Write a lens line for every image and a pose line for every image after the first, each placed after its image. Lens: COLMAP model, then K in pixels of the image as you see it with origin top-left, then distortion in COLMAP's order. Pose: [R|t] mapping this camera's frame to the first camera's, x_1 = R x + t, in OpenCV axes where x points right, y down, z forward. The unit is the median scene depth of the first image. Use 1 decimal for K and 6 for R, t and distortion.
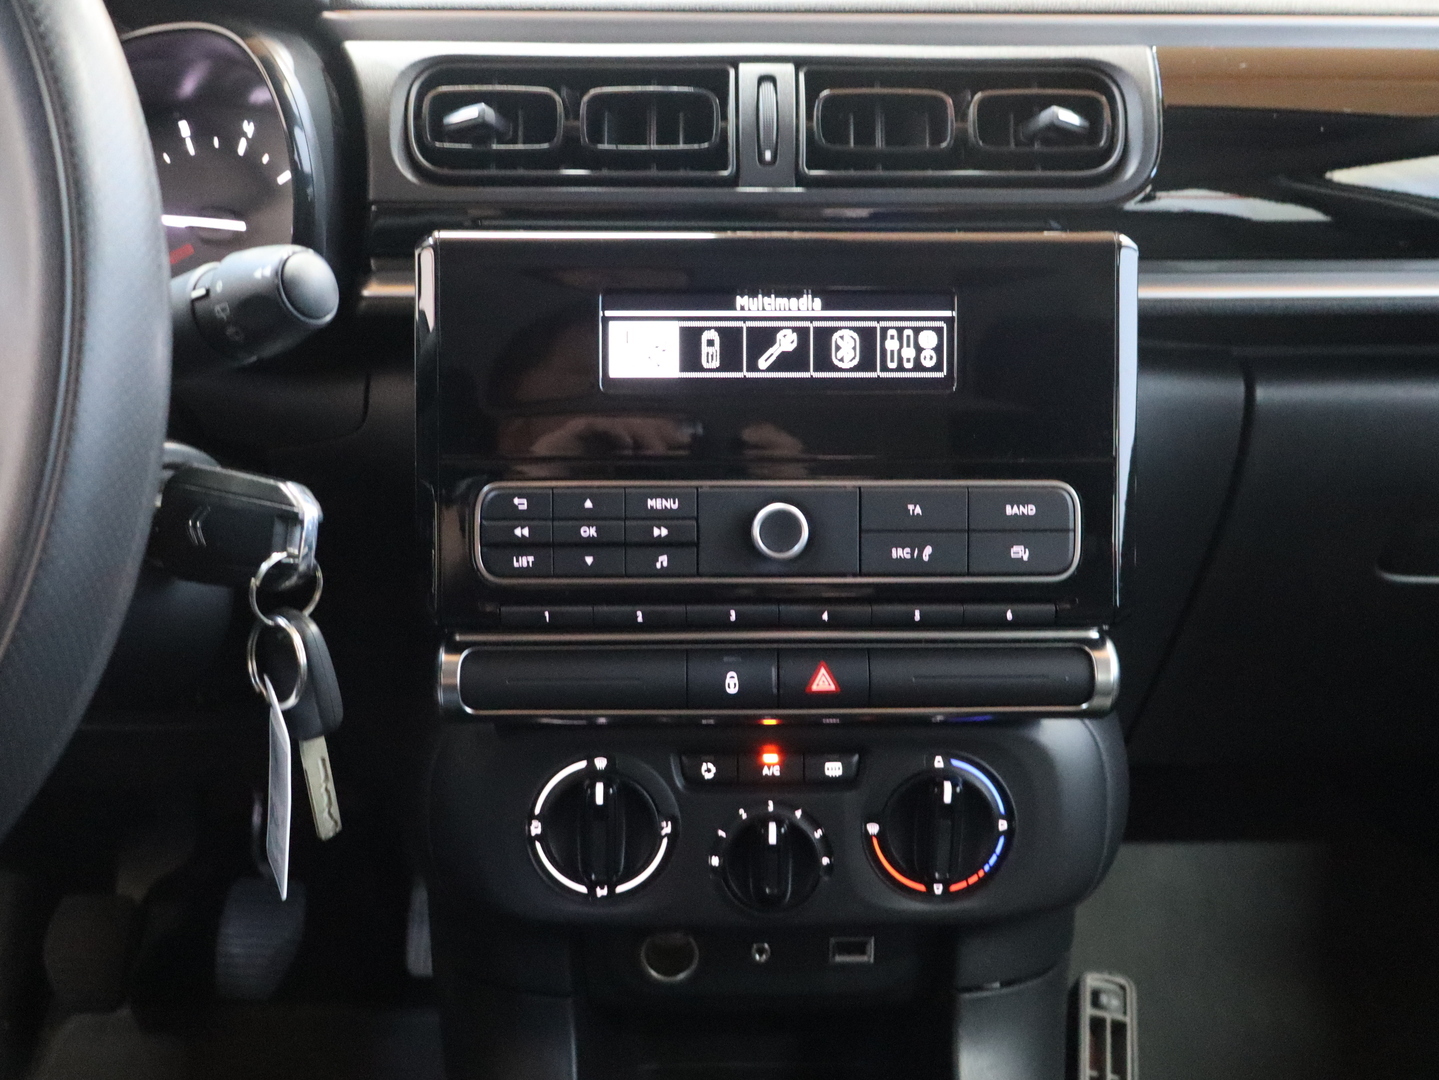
lens RADIAL K [[1314.4, 0, 716.3], [0, 1314.4, 535.9], [0, 0, 1]] dist [-0.003242, -0.029531]
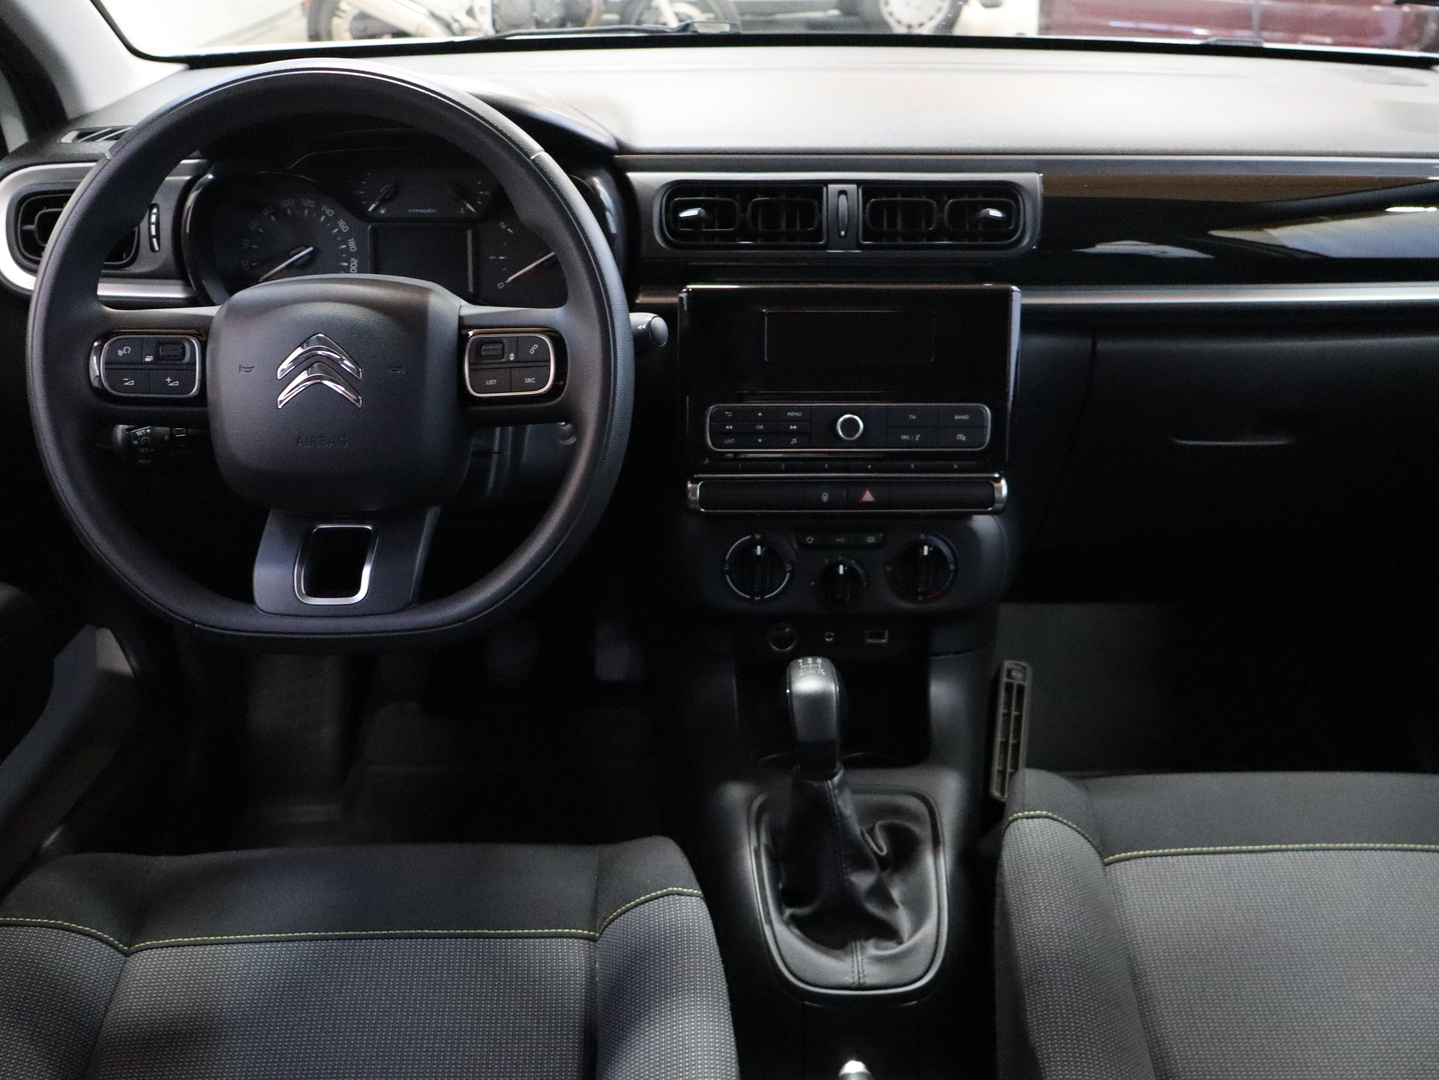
lens RADIAL K [[1314.4, 0, 705.8], [0, 1314.4, 546.8], [0, 0, 1]] dist [-0.003242, -0.029531]
pose [[0.999887, 0.002082, -0.014891, -0.138298], [0.000004, 0.990333, 0.138711, -0.097184], [0.015036, -0.138695, 0.990221, -1.045060]]
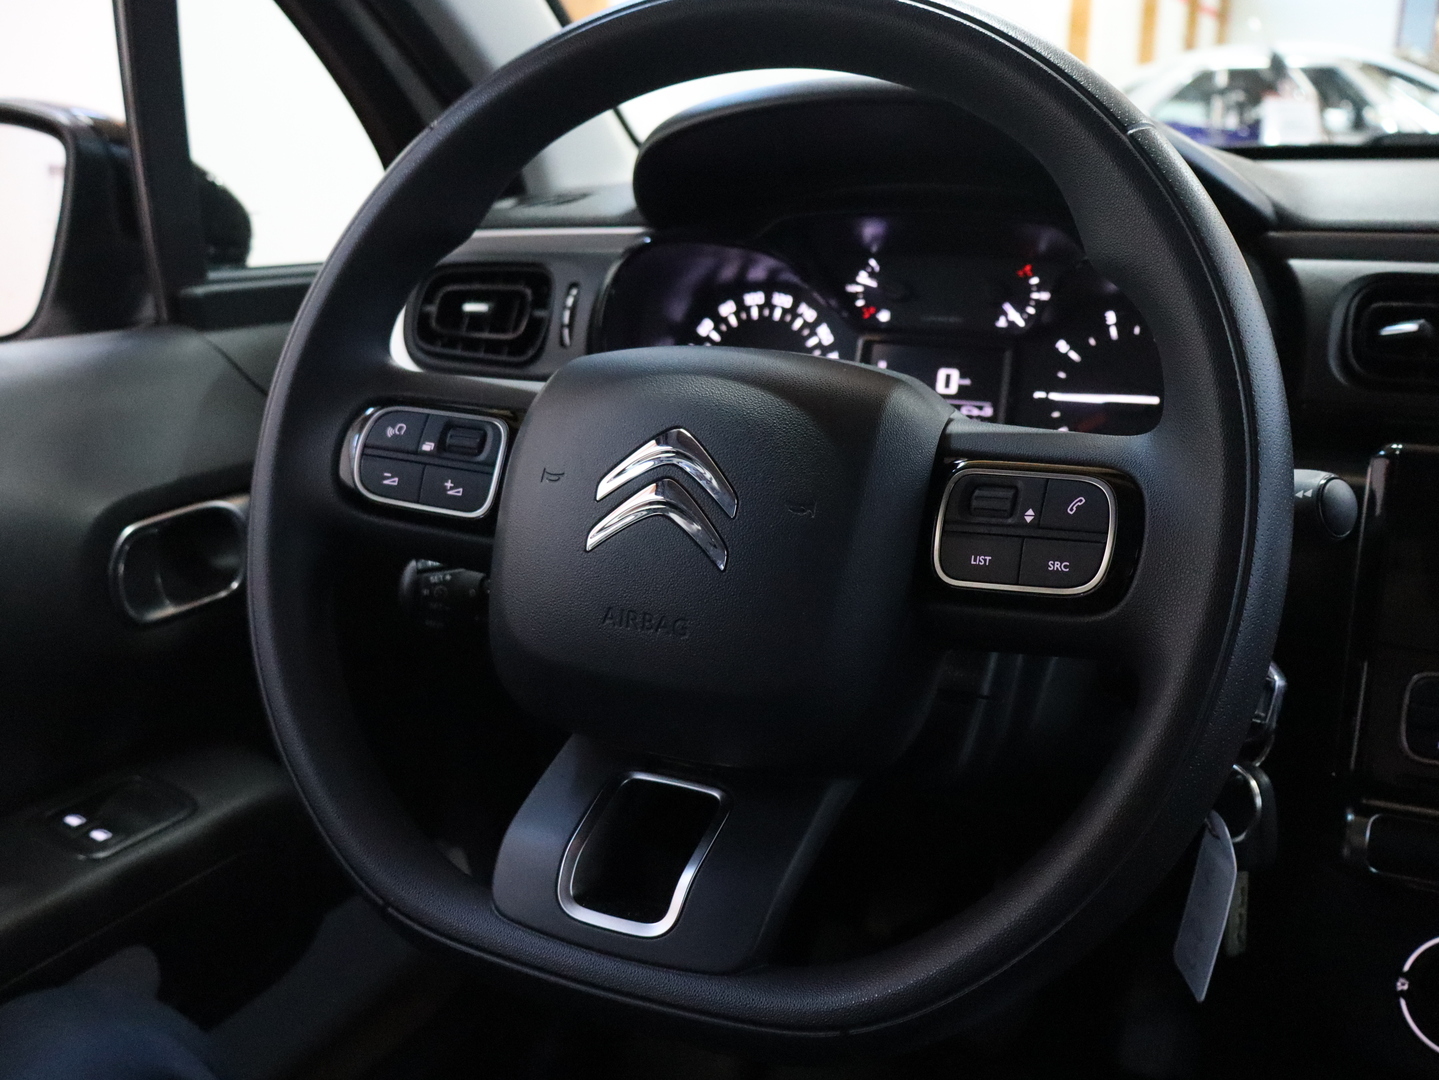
lens RADIAL K [[1314.4, 0, 705.4], [0, 1314.4, 547.8], [0, 0, 1]] dist [-0.003242, -0.029531]
pose [[0.899133, 0.110105, -0.423600, -0.233988], [-0.128728, 0.991559, -0.015506, -0.043741], [0.418317, 0.068472, 0.905717, -0.238221]]
